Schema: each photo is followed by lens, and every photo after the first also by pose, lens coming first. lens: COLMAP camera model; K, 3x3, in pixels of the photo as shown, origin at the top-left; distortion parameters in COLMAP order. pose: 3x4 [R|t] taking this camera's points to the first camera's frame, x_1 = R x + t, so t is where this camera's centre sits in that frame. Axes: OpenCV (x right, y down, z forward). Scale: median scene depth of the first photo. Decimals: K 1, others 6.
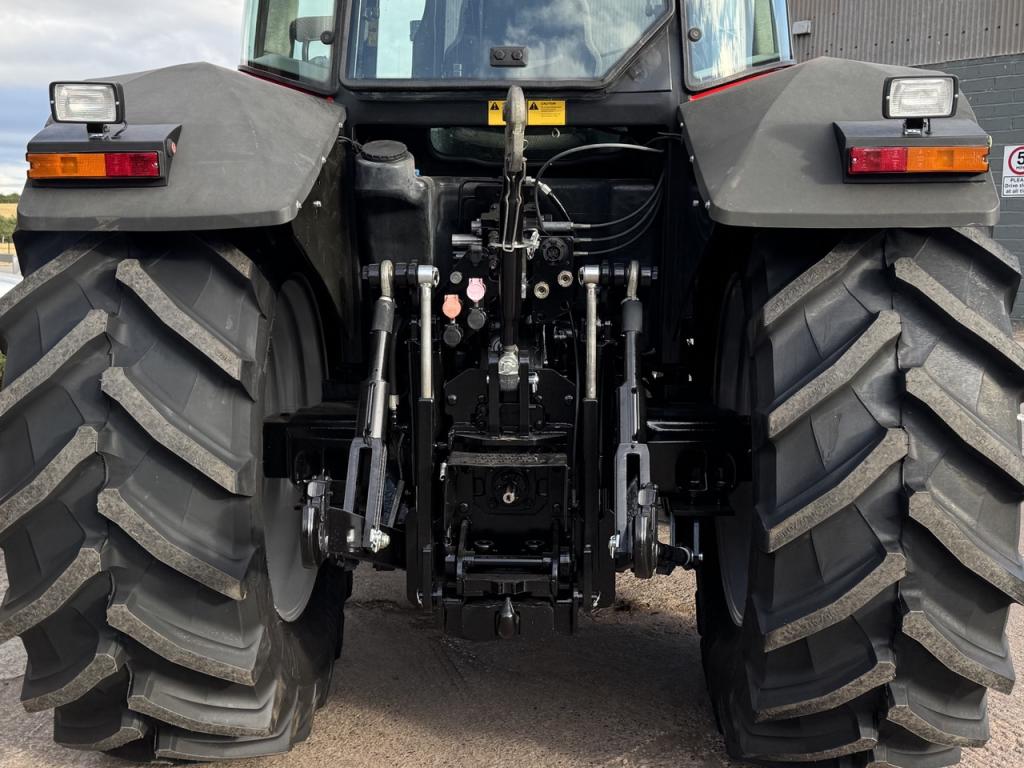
lens RADIAL K [[1364.4, 0, 517.8], [0, 1364.4, 385.3], [0, 0, 1]] dist [0.236579, -0.528206]
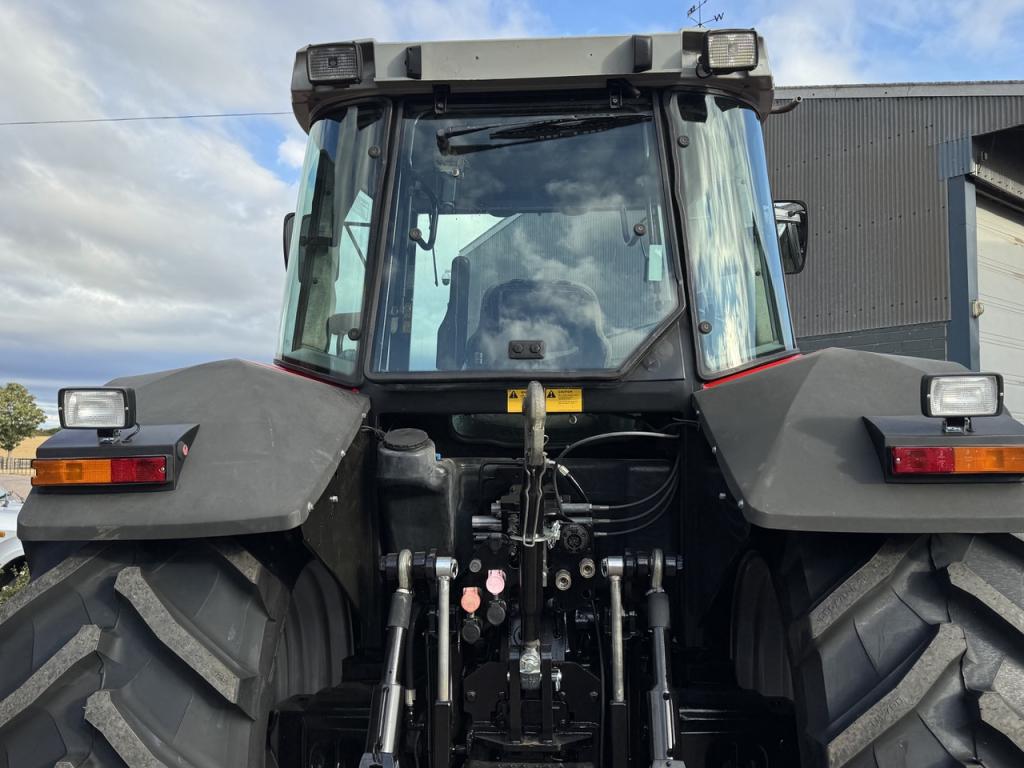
lens RADIAL K [[961.1, 0, 513.7], [0, 961.1, 324.4], [0, 0, 1]] dist [0.136411, -0.014226]
pose [[0.999867, -0.011560, -0.011538, -0.008083], [0.008603, 0.973250, -0.229589, -0.093227], [0.013883, 0.229459, 0.973219, 0.301183]]
